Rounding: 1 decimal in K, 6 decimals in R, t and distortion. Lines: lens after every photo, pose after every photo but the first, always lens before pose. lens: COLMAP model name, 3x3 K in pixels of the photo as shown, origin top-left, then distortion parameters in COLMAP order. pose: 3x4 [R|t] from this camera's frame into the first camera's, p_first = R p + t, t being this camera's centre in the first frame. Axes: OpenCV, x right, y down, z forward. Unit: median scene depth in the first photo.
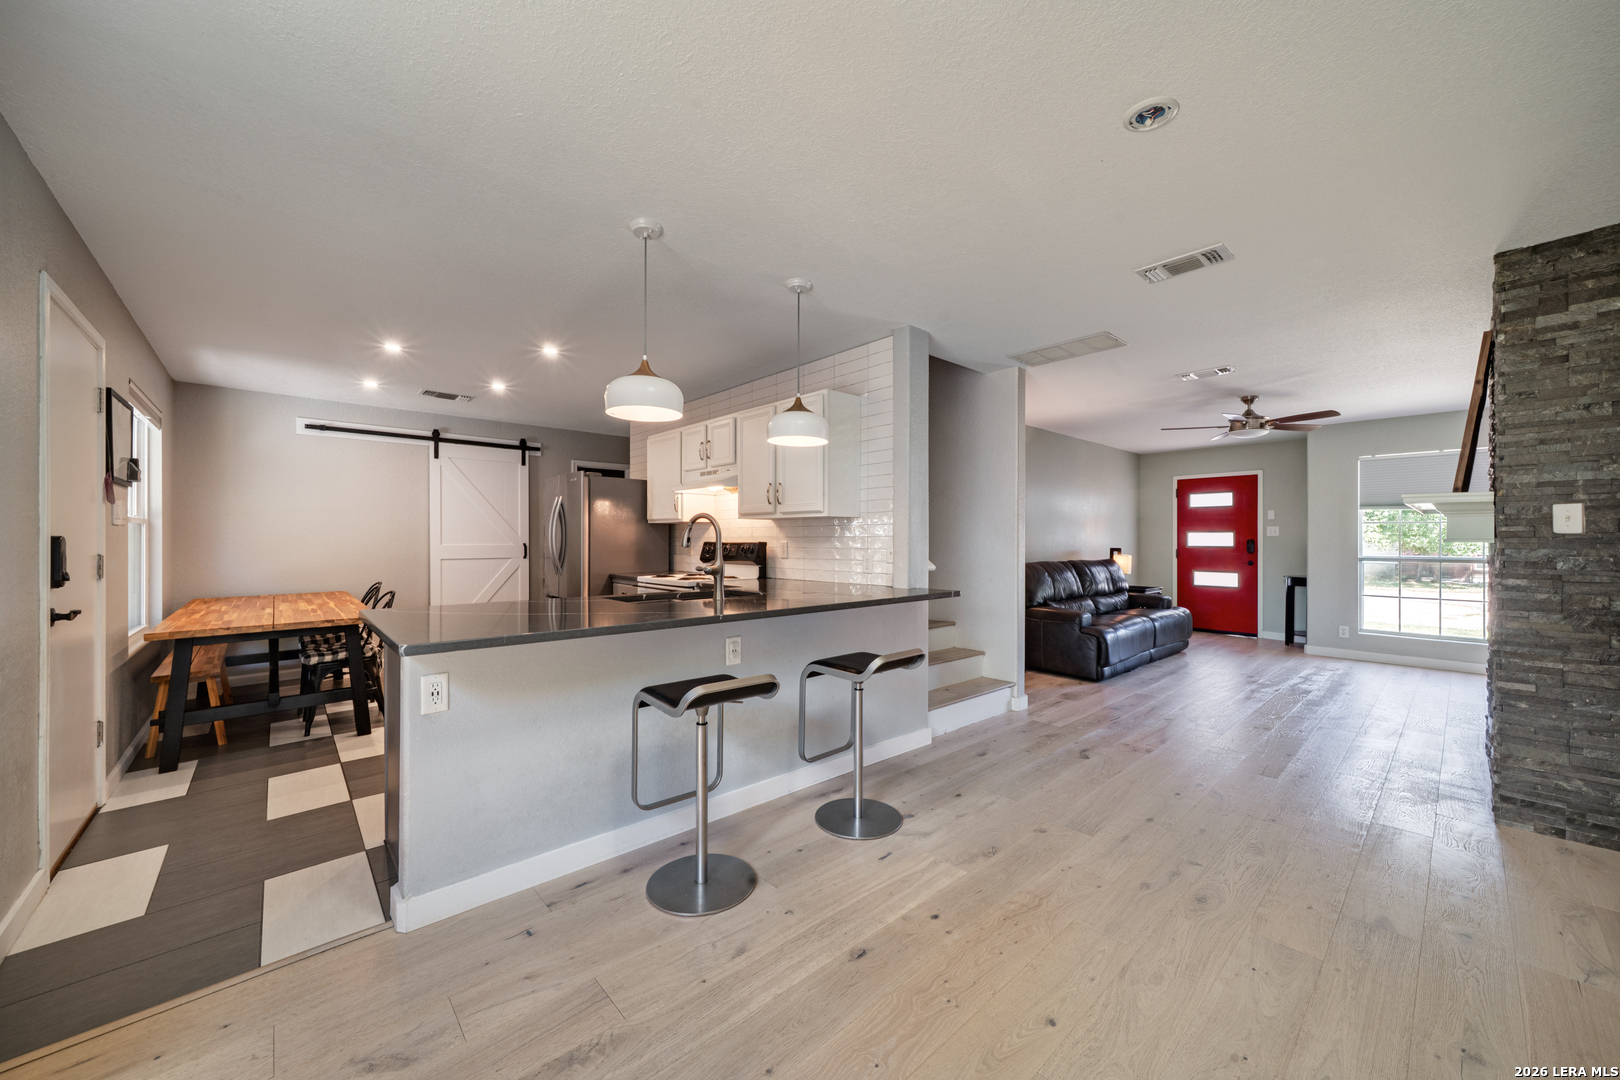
lens RADIAL K [[592.8, 0, 787.7], [0, 592.8, 544.8], [0, 0, 1]] dist [-0.024472, 0.000121]
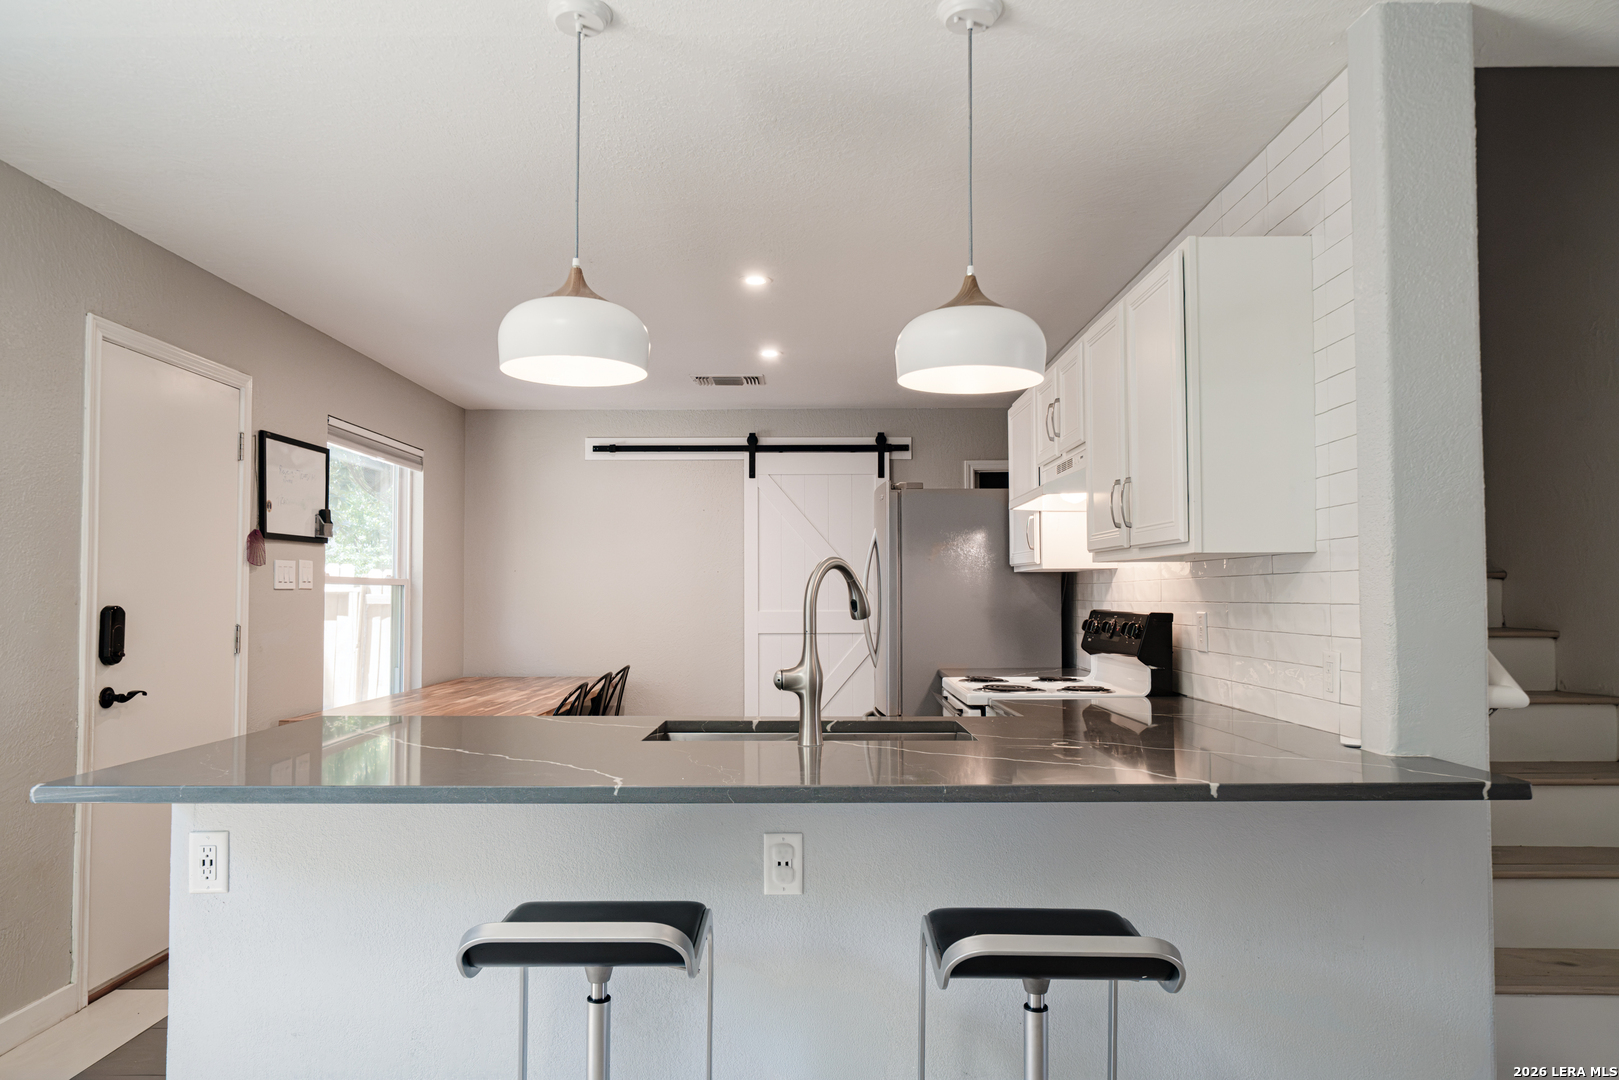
lens RADIAL K [[1033.3, 0, 800.2], [0, 1033.3, 547.7], [0, 0, 1]] dist [0.007474, 0.000108]
pose [[0.741922, -0.034788, -0.669583, 0.281109], [-0.002011, 0.998533, -0.054107, -0.010820], [0.670483, 0.041490, 0.740764, 0.262481]]
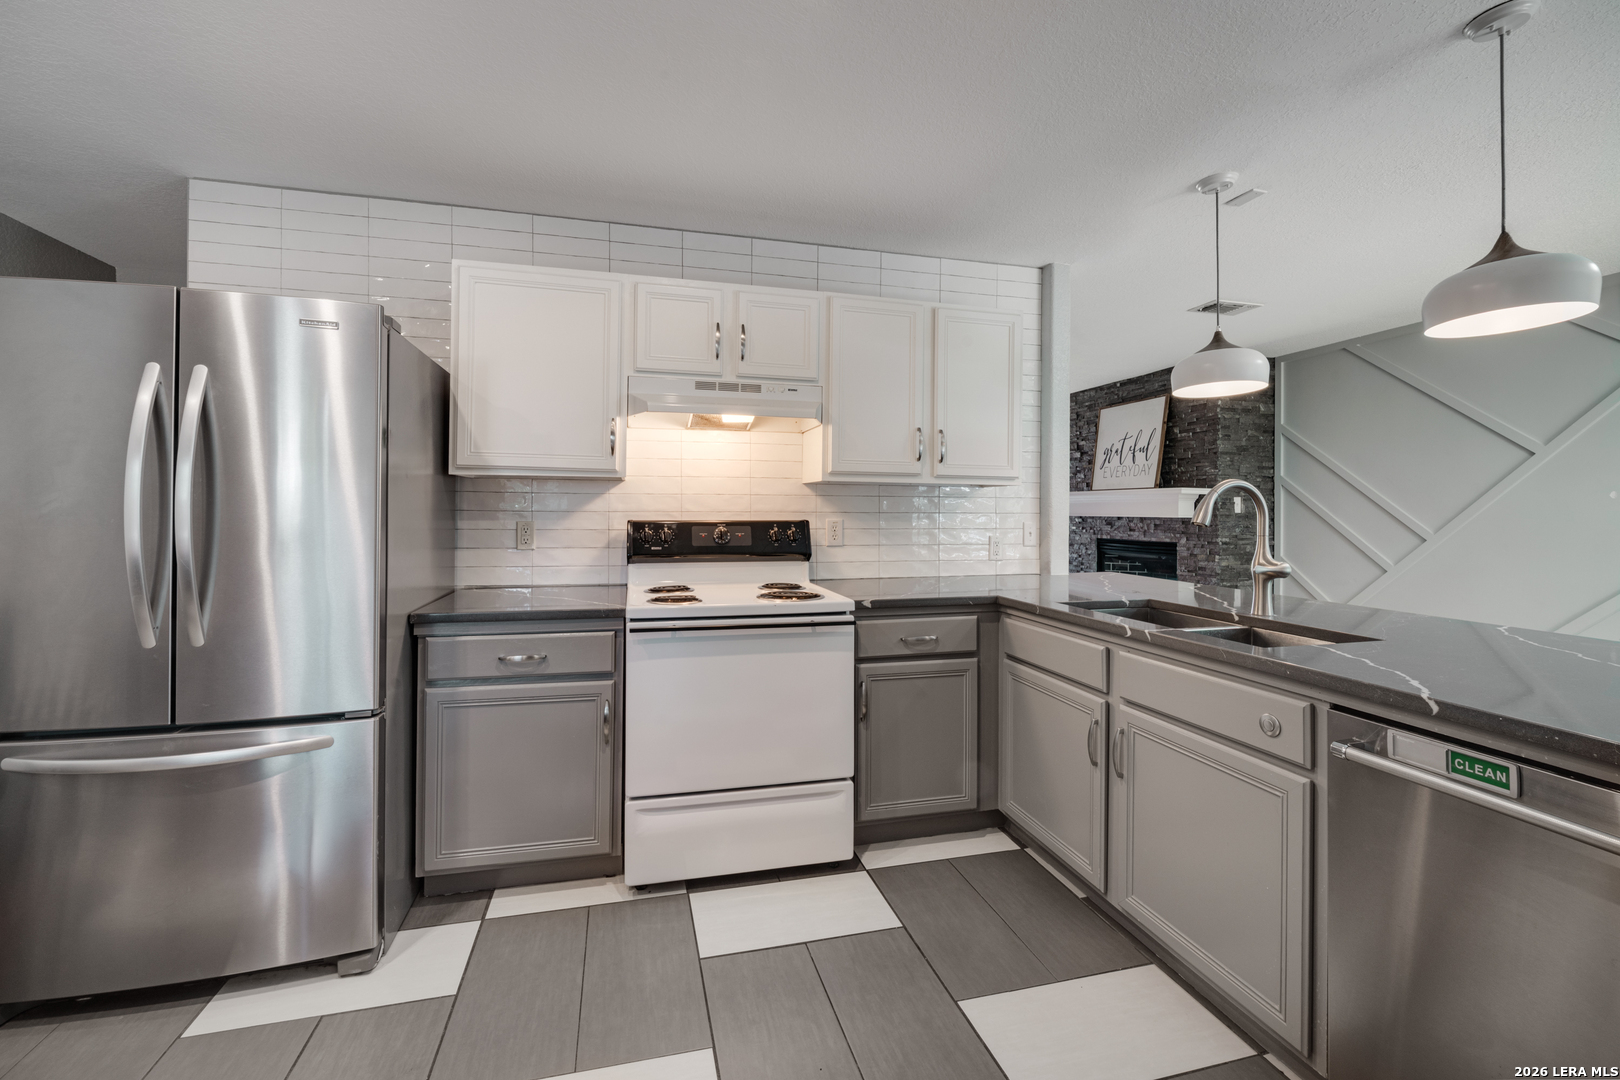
lens RADIAL K [[662.2, 0, 773.1], [0, 662.2, 508.2], [0, 0, 1]] dist [-0.006778, -0.001276]
pose [[0.469128, 0.004110, 0.883121, -0.663946], [0.001377, 0.999985, -0.005385, -0.013577], [-0.883129, 0.003742, 0.469115, 0.743842]]
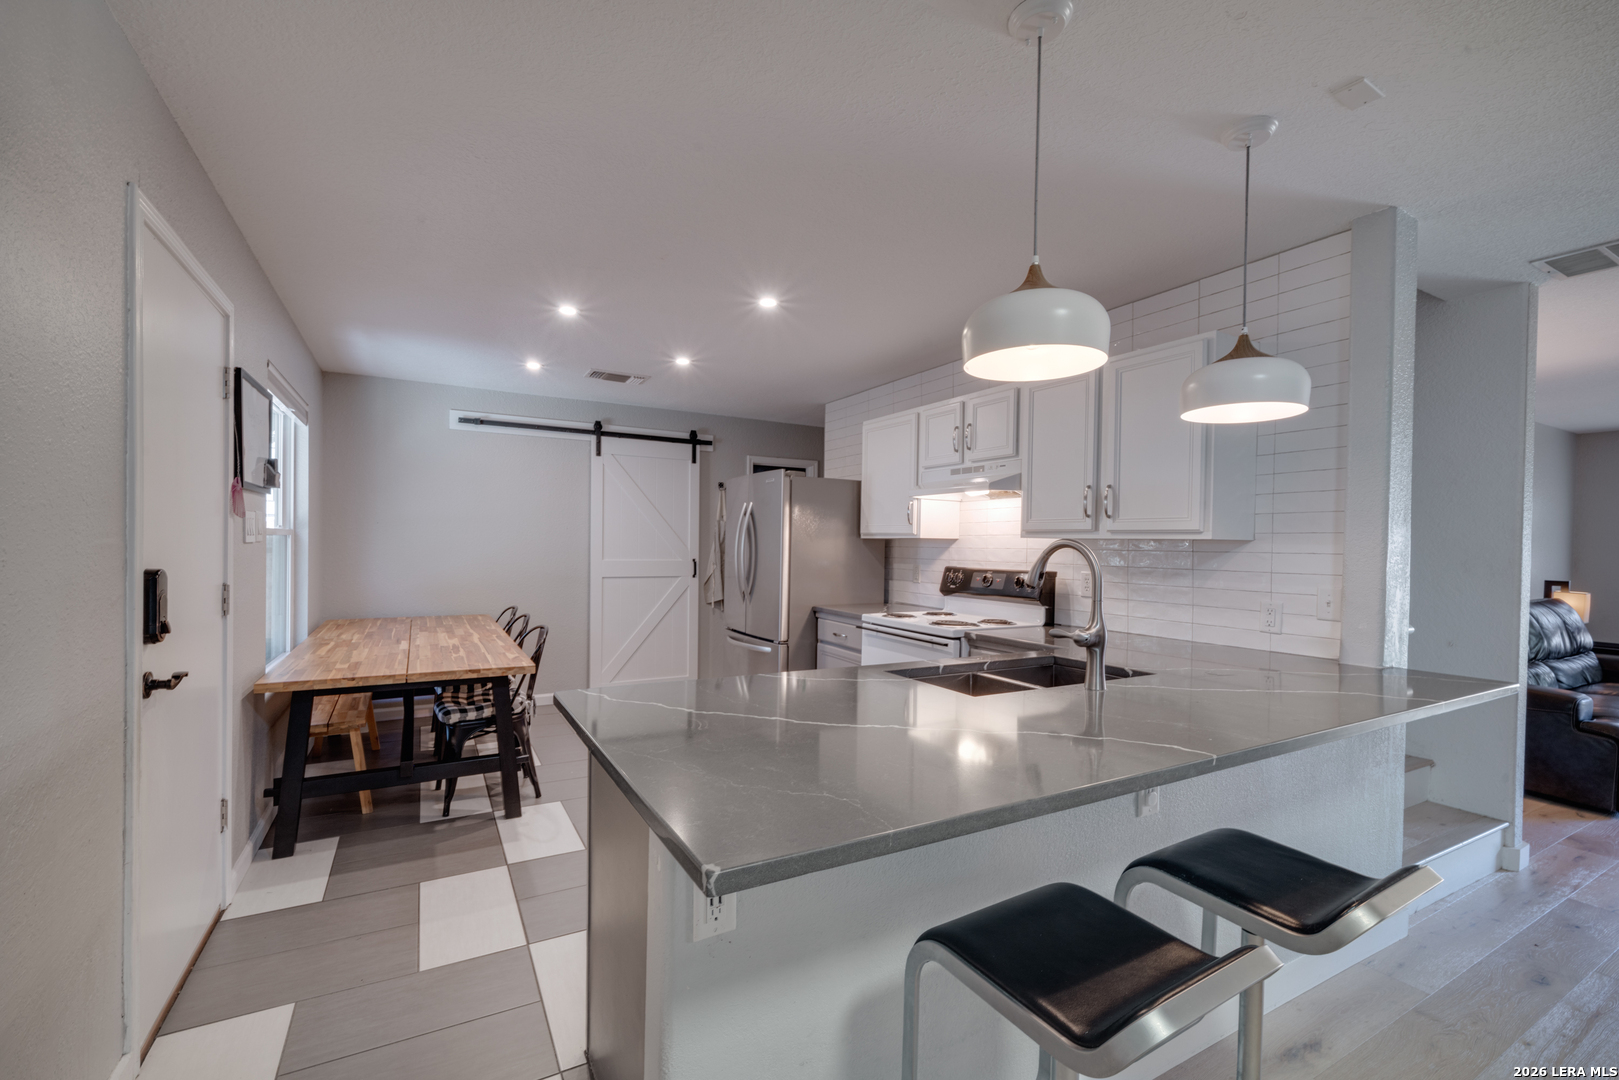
lens RADIAL K [[661.8, 0, 783.2], [0, 661.8, 558.2], [0, 0, 1]] dist [-0.006778, -0.001276]
pose [[0.974385, 0.017998, -0.224163, -0.178437], [-0.015135, 0.999781, 0.014484, -0.027071], [0.224375, -0.010720, 0.974444, 0.197724]]
